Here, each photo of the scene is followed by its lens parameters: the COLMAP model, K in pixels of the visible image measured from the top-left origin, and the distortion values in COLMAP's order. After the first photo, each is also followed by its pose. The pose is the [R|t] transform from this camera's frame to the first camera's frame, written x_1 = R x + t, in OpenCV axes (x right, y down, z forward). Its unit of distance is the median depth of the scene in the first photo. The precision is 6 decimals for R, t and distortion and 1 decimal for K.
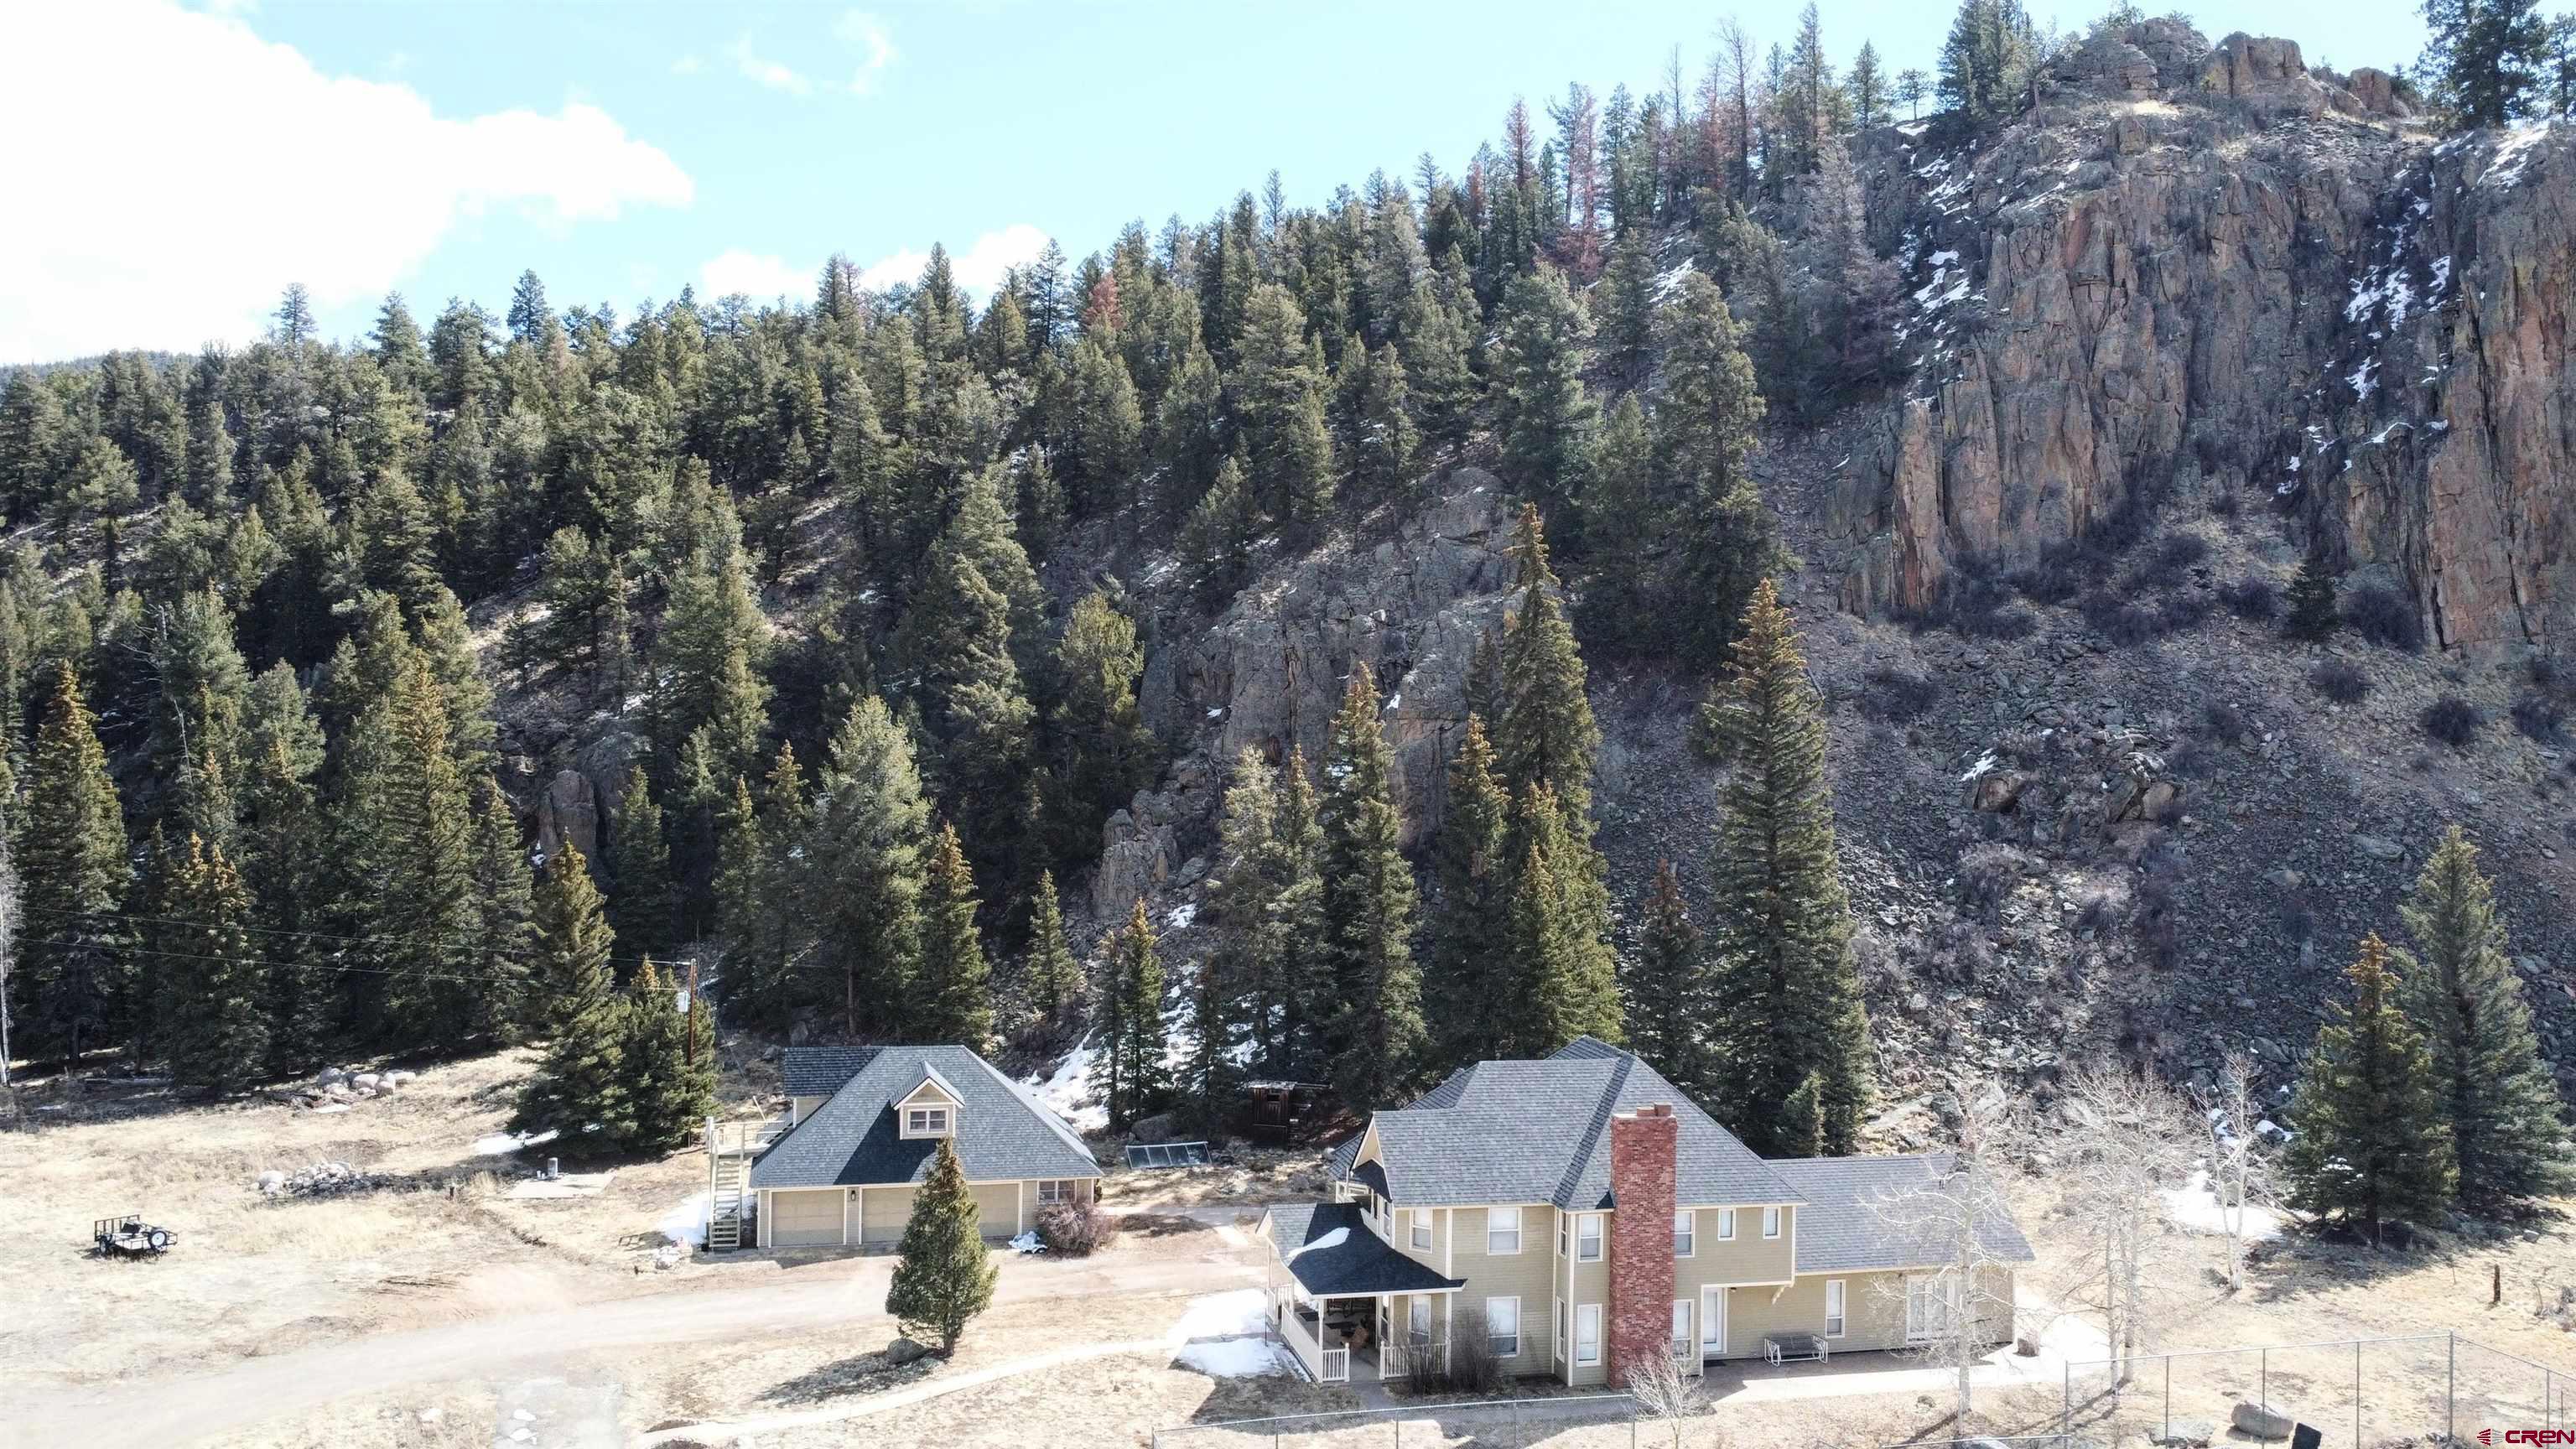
lens RADIAL K [[1930.9, 0, 1280.4], [0, 1930.9, 737.8], [0, 0, 1]] dist [0.003667, -0.007721]
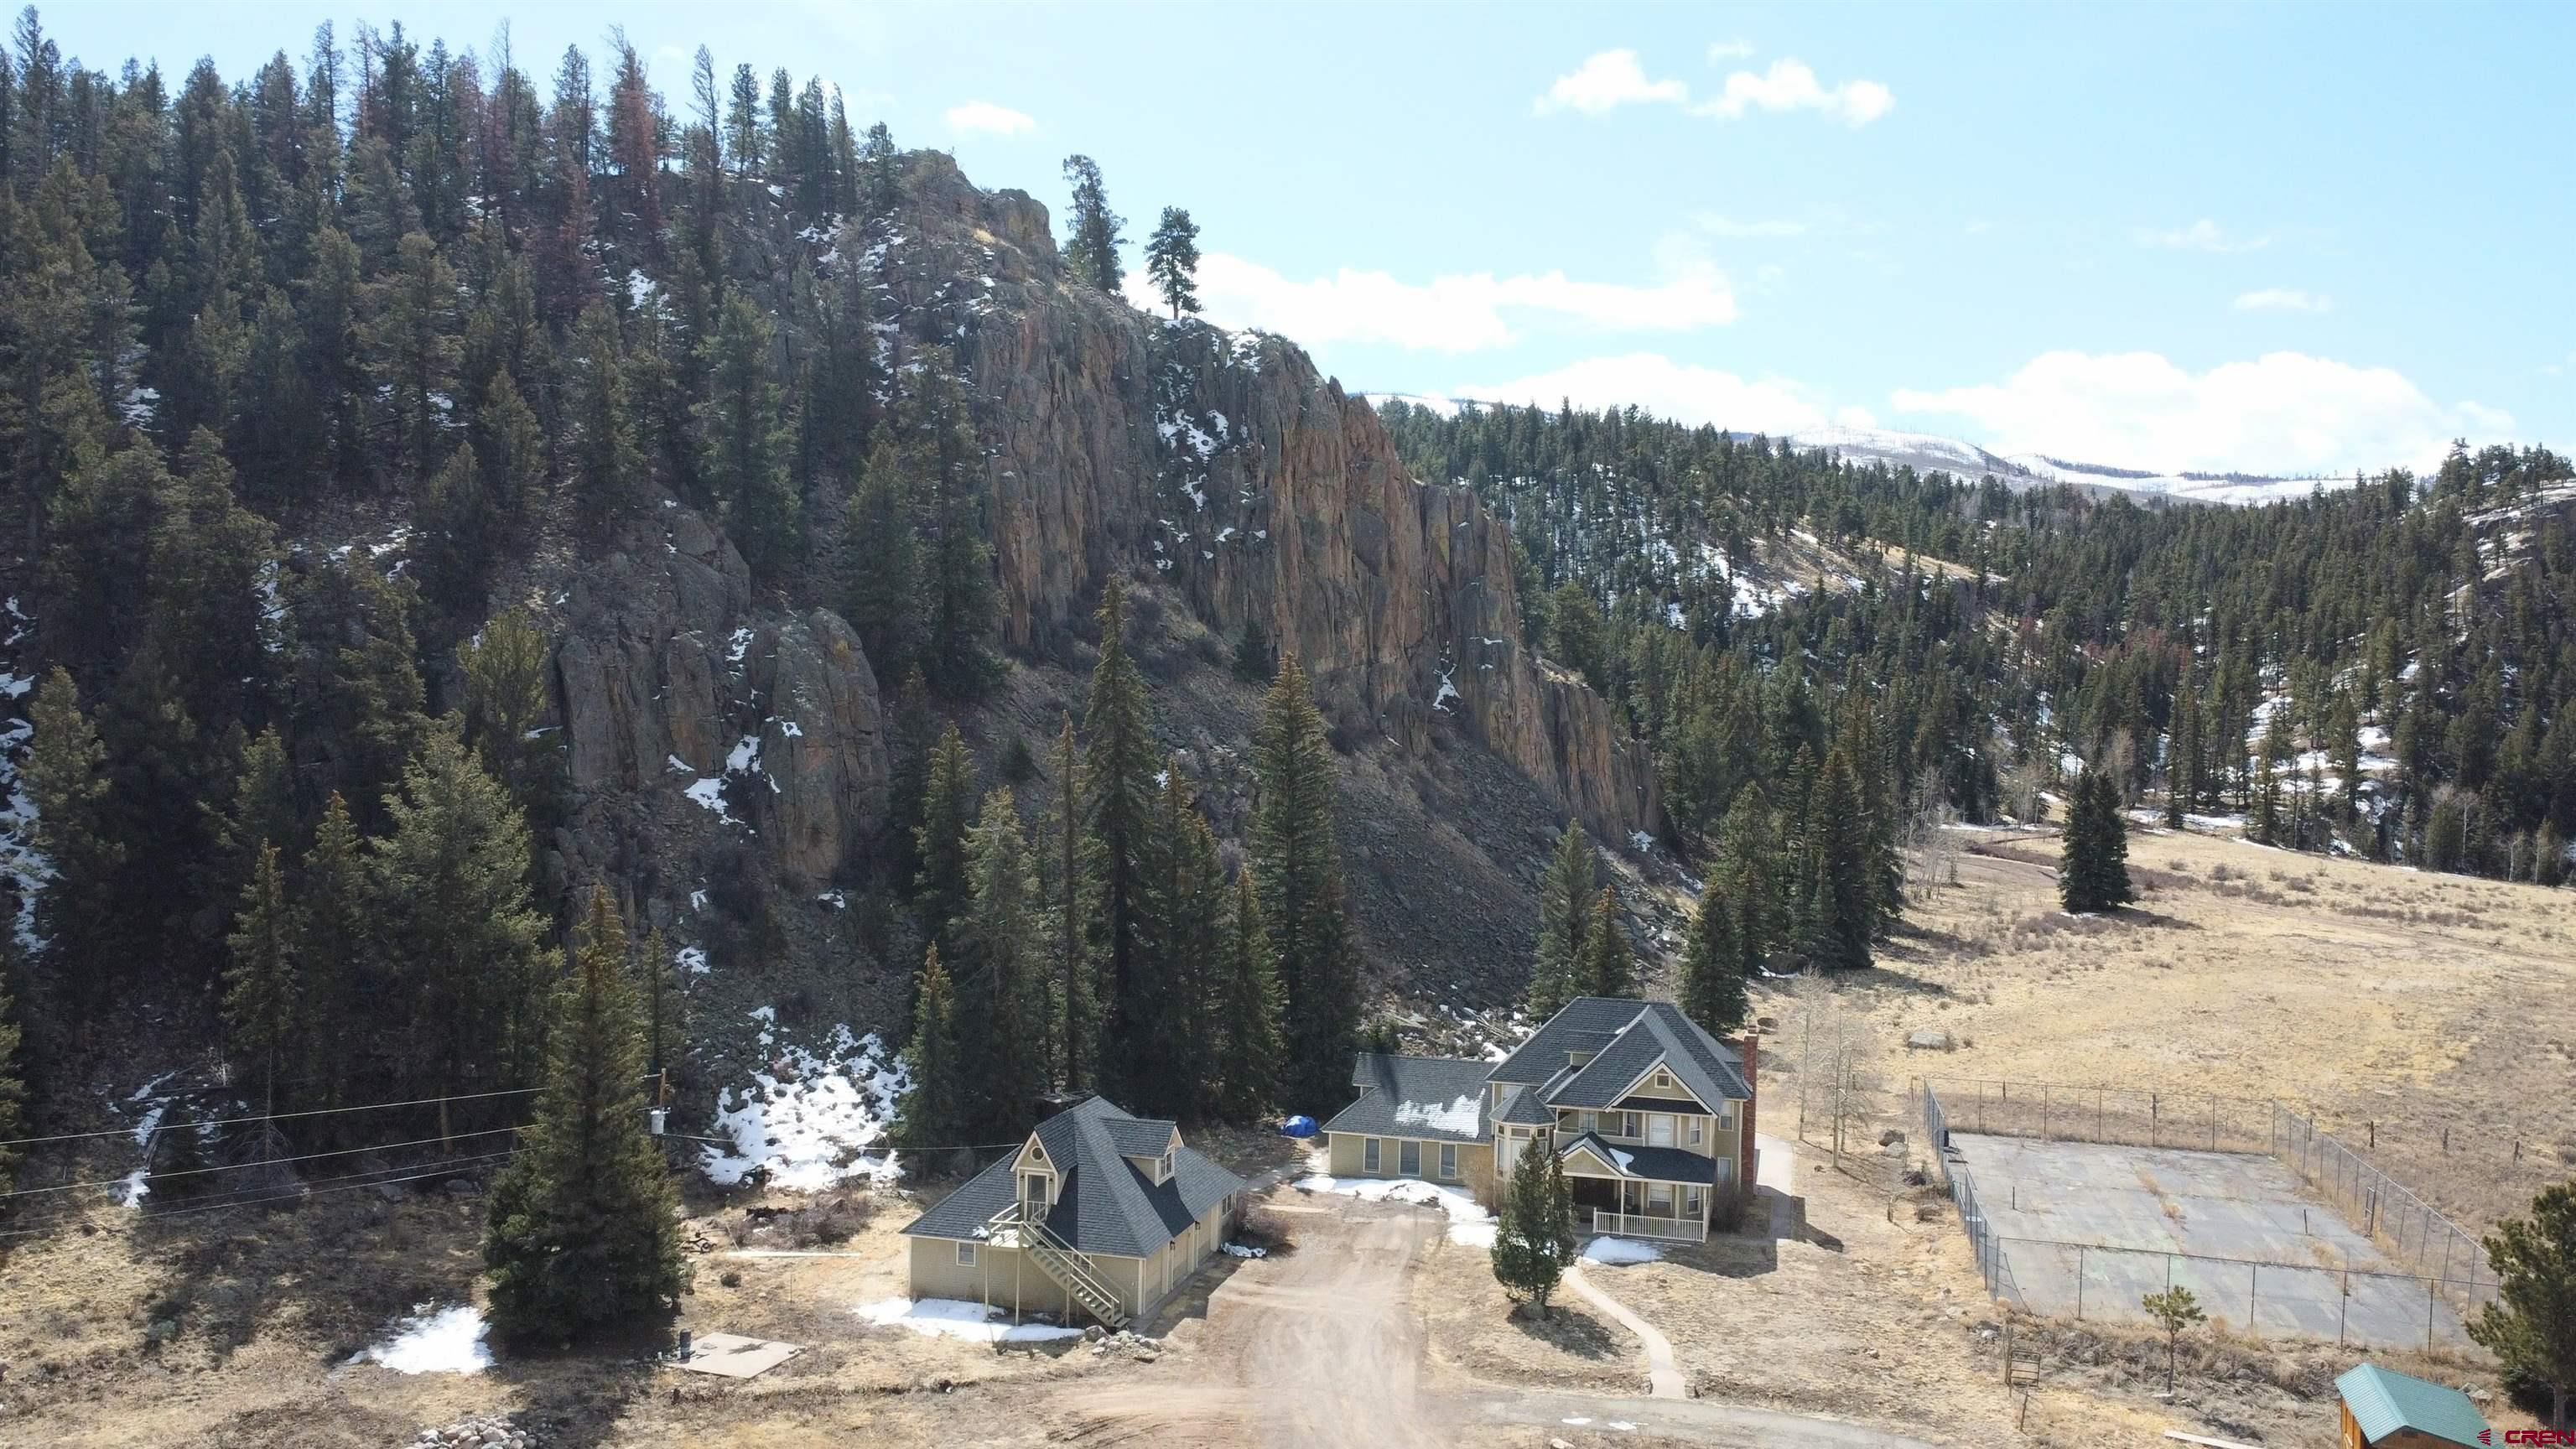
lens RADIAL K [[1930.9, 0, 1280.4], [0, 1930.9, 737.8], [0, 0, 1]] dist [0.003667, -0.007721]
pose [[0.479142, -0.010496, 0.877675, -0.872321], [-0.017767, 0.999608, 0.021653, -0.049700], [-0.877558, -0.025969, 0.478767, 0.352678]]
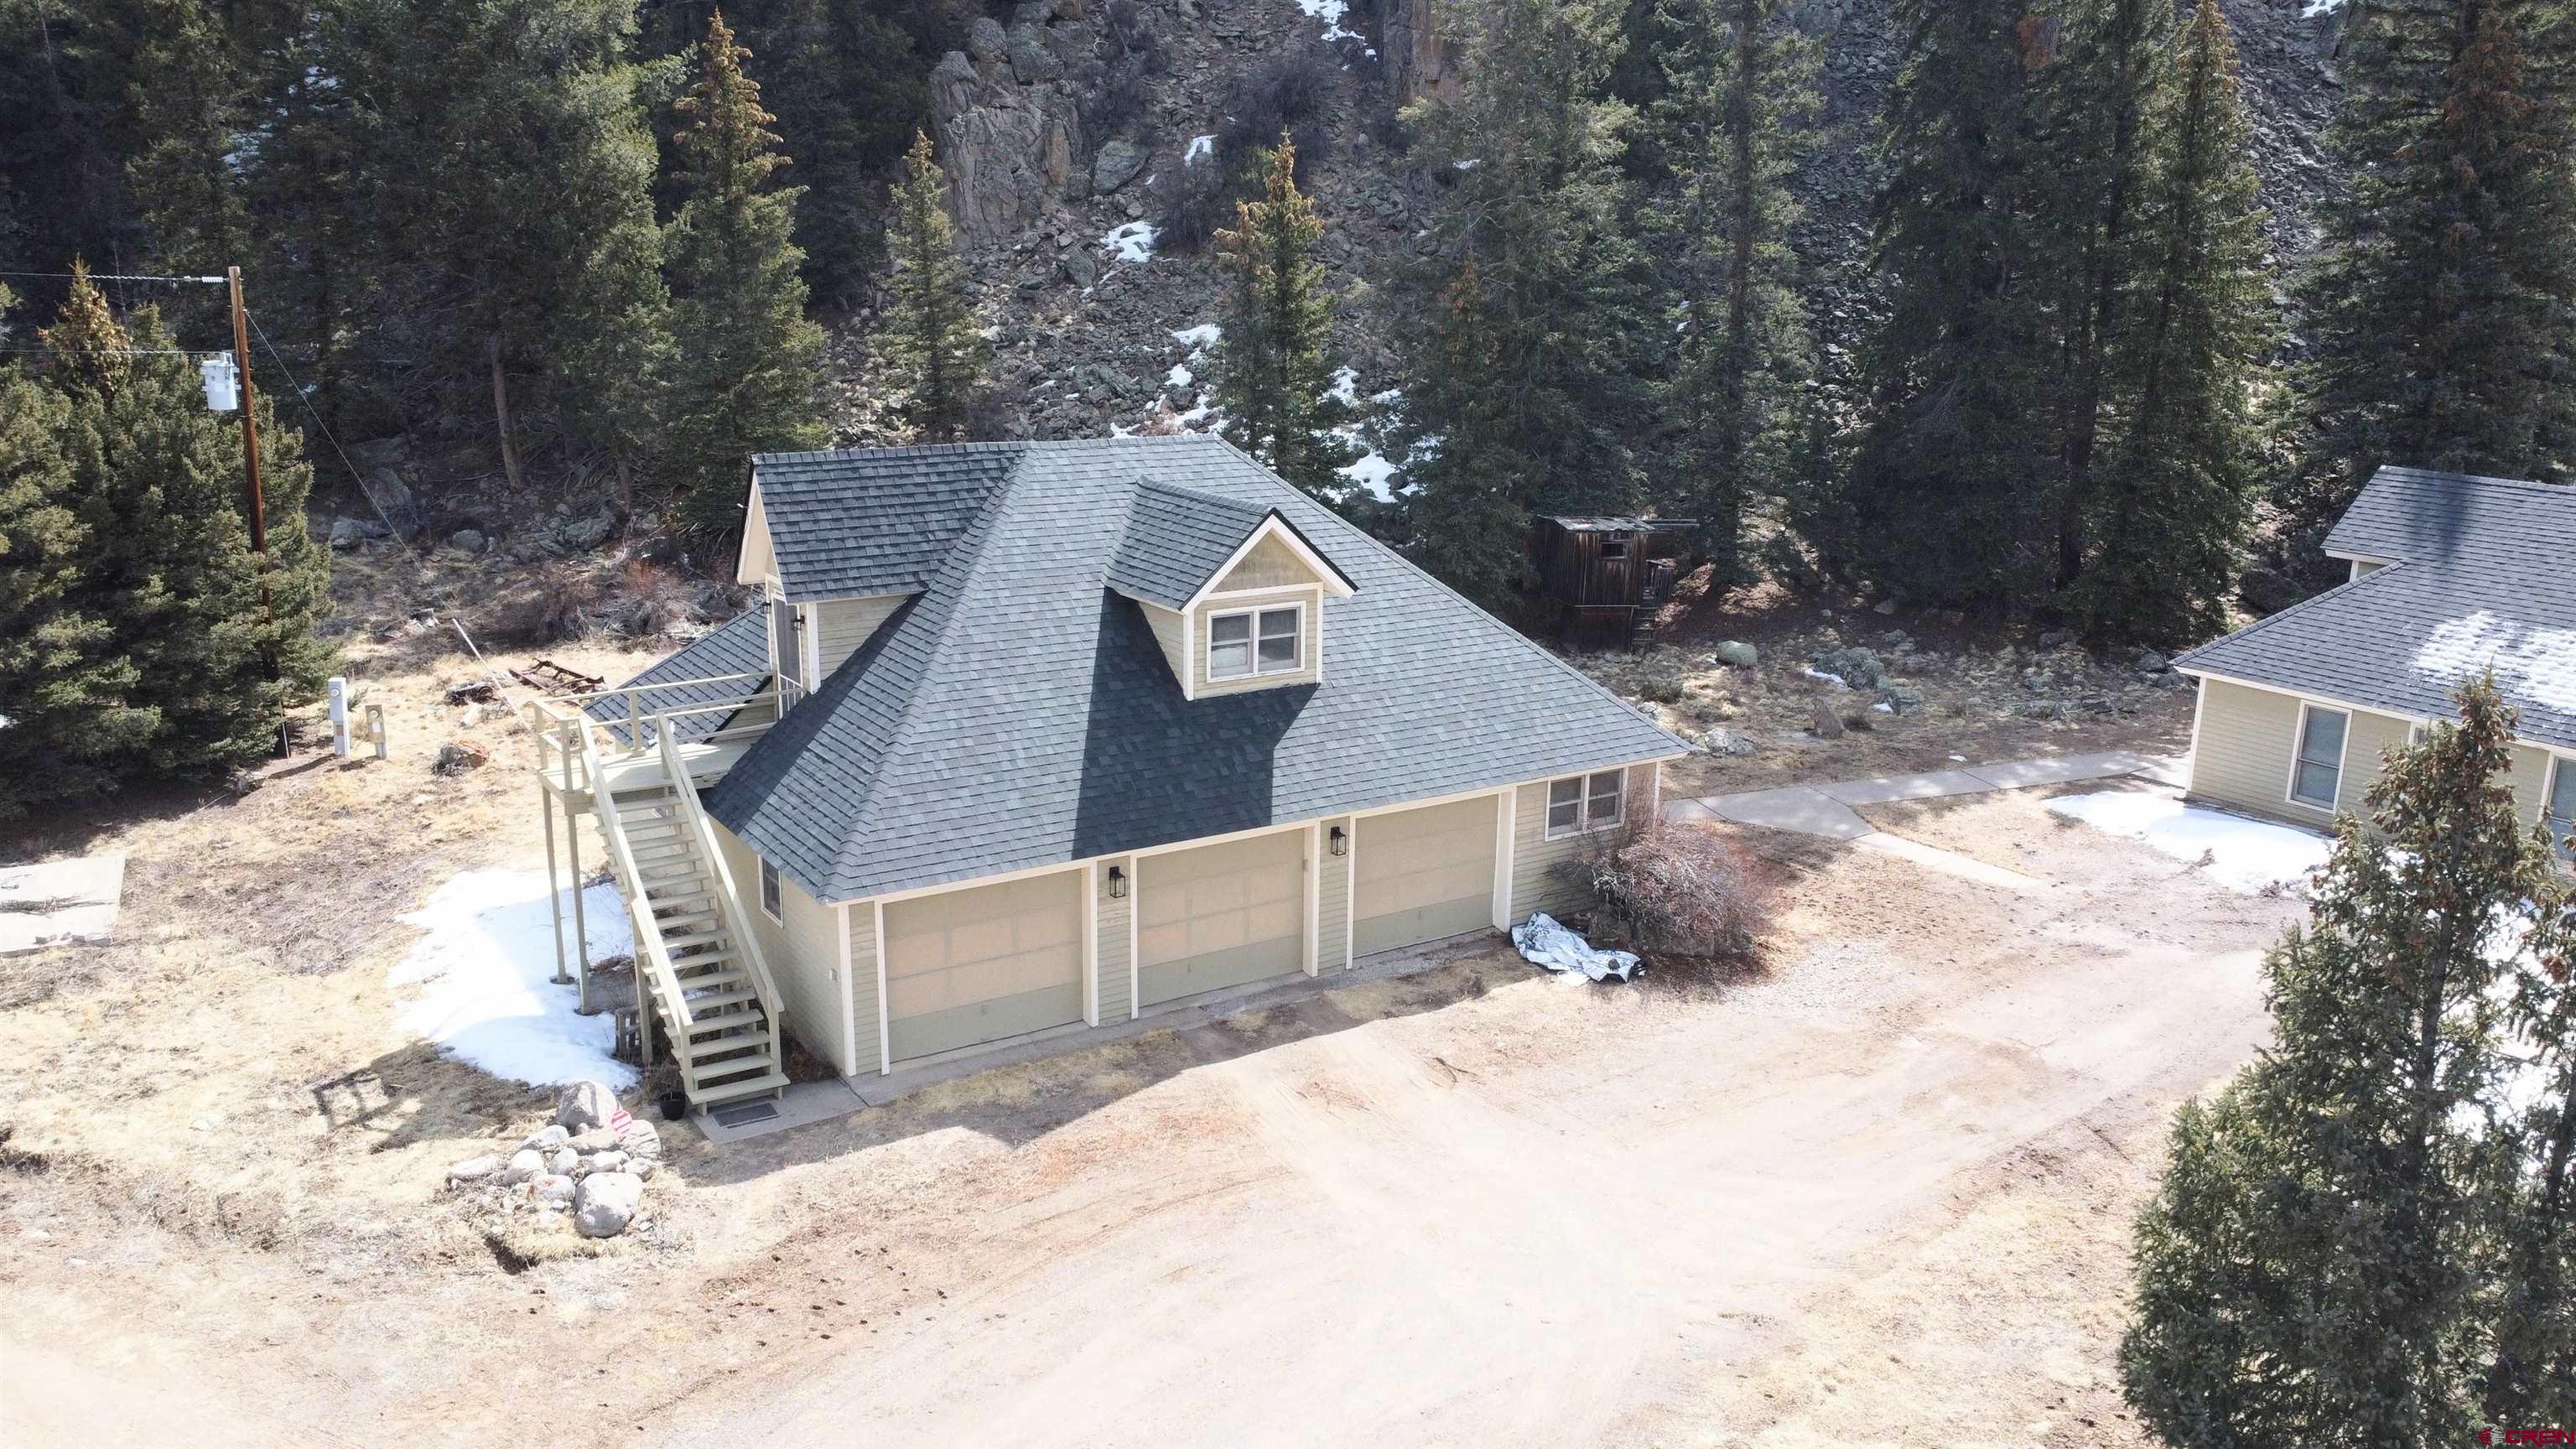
lens RADIAL K [[1930.9, 0, 1280.4], [0, 1930.9, 737.8], [0, 0, 1]] dist [0.003667, -0.007721]
pose [[0.941089, -0.088243, 0.326441, -0.233801], [0.000575, 0.965768, 0.259406, 0.101452], [-0.338157, -0.243936, 0.908925, 0.549064]]
